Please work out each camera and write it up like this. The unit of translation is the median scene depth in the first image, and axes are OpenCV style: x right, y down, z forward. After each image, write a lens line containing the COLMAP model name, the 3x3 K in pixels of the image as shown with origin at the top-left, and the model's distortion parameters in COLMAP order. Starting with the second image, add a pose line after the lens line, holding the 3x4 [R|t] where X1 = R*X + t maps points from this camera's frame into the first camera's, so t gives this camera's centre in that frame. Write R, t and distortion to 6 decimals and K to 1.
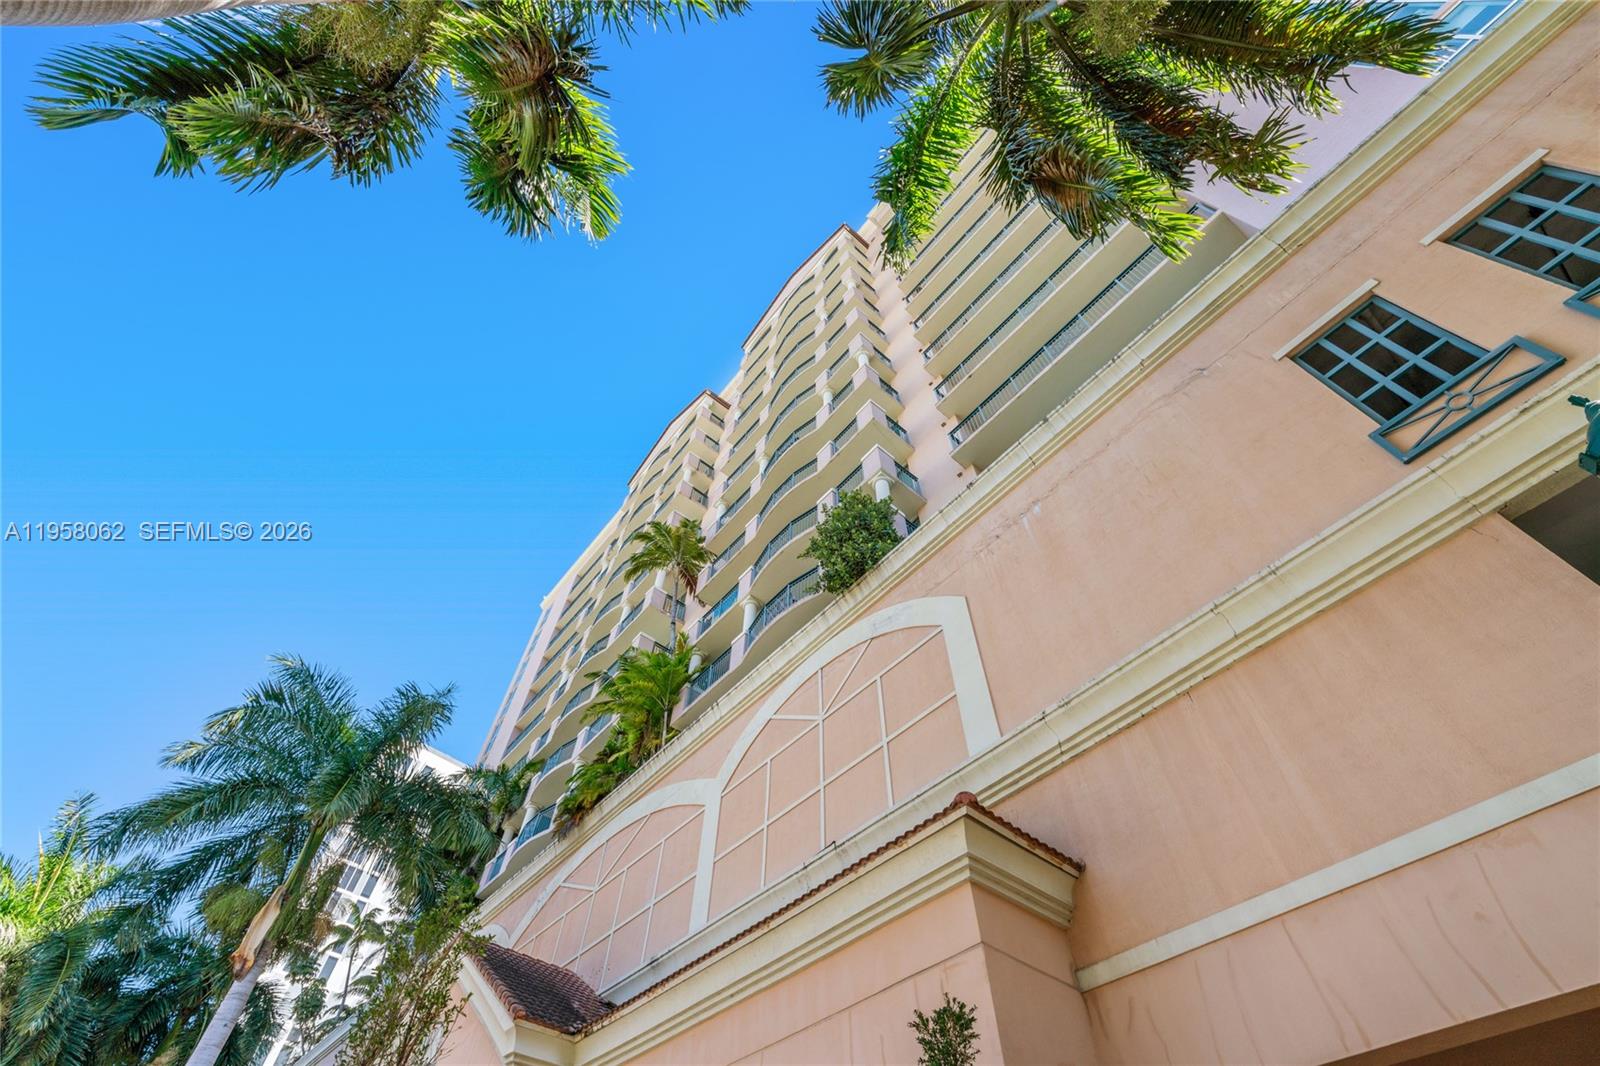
lens RADIAL K [[716.7, 0, 803.8], [0, 716.7, 539.1], [0, 0, 1]] dist [-0.000221, 0.000110]
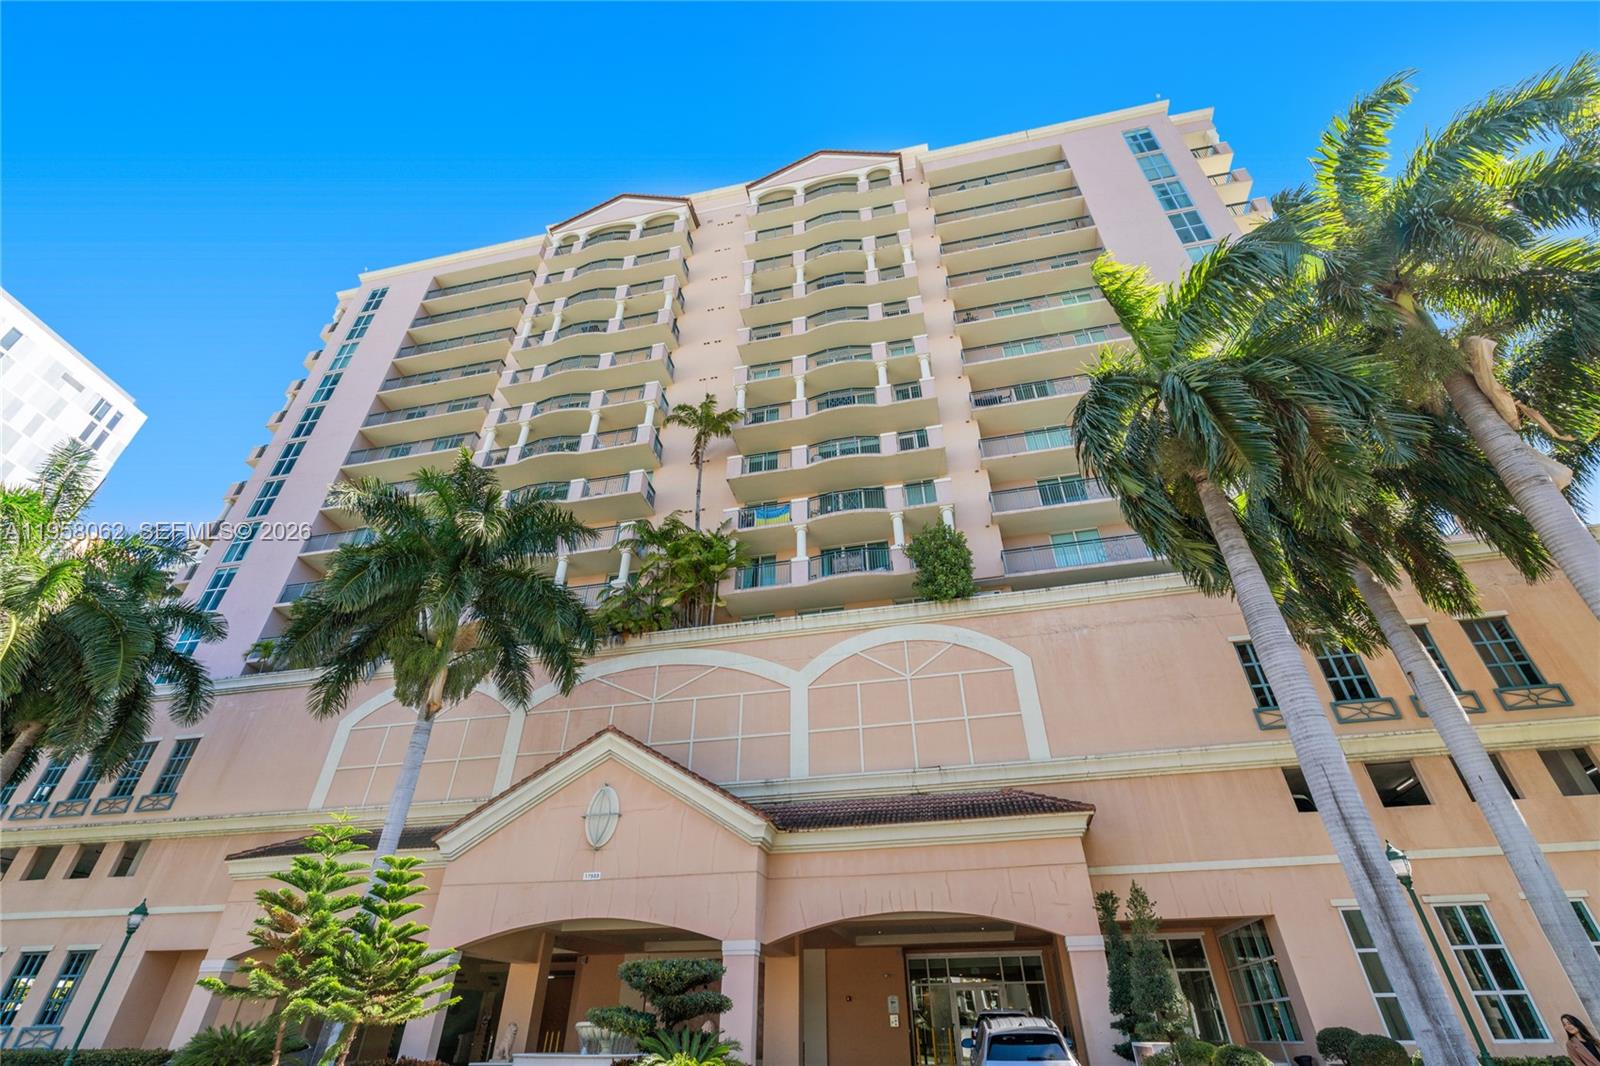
lens RADIAL K [[716.7, 0, 803.8], [0, 716.7, 539.1], [0, 0, 1]] dist [-0.000221, 0.000110]
pose [[0.799426, 0.334968, 0.498713, -1.639597], [-0.475999, 0.859632, 0.185630, -0.319348], [-0.366529, -0.385785, 0.846656, -0.268250]]
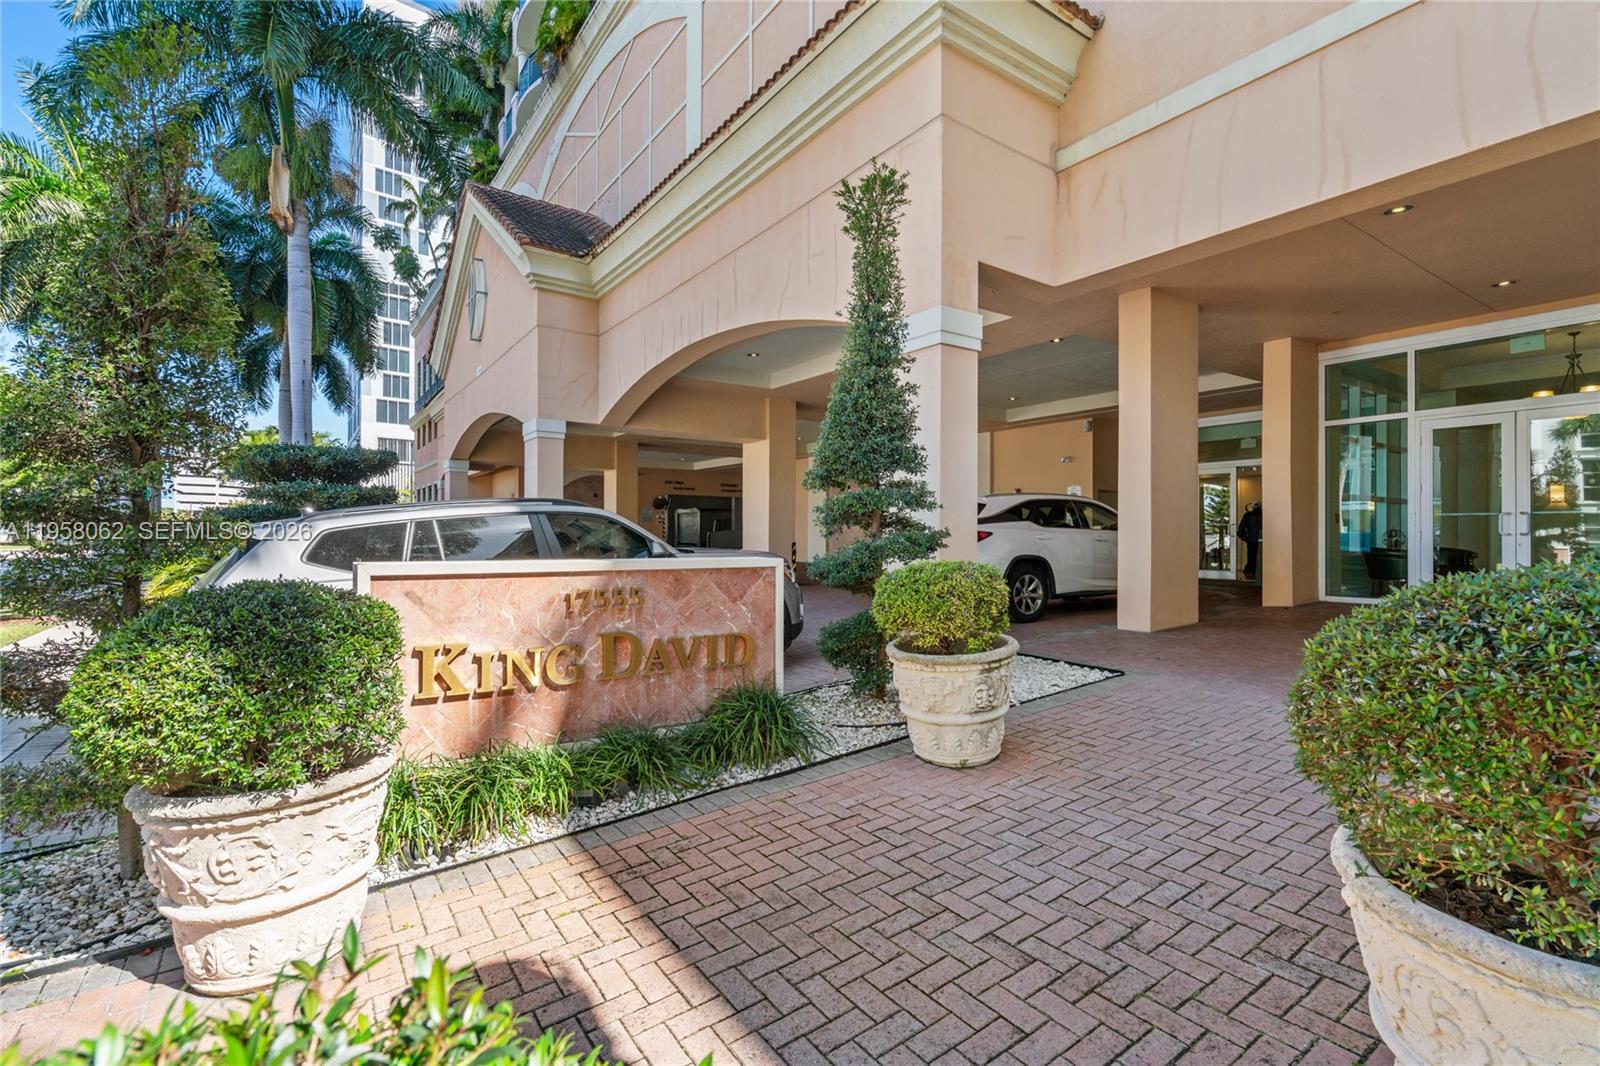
lens RADIAL K [[716.7, 0, 803.8], [0, 716.7, 539.1], [0, 0, 1]] dist [-0.000221, 0.000110]
pose [[0.995325, -0.007888, -0.096257, 0.124732], [0.082542, 0.586947, 0.805407, 0.118100], [0.050145, -0.809587, 0.584854, 0.054115]]
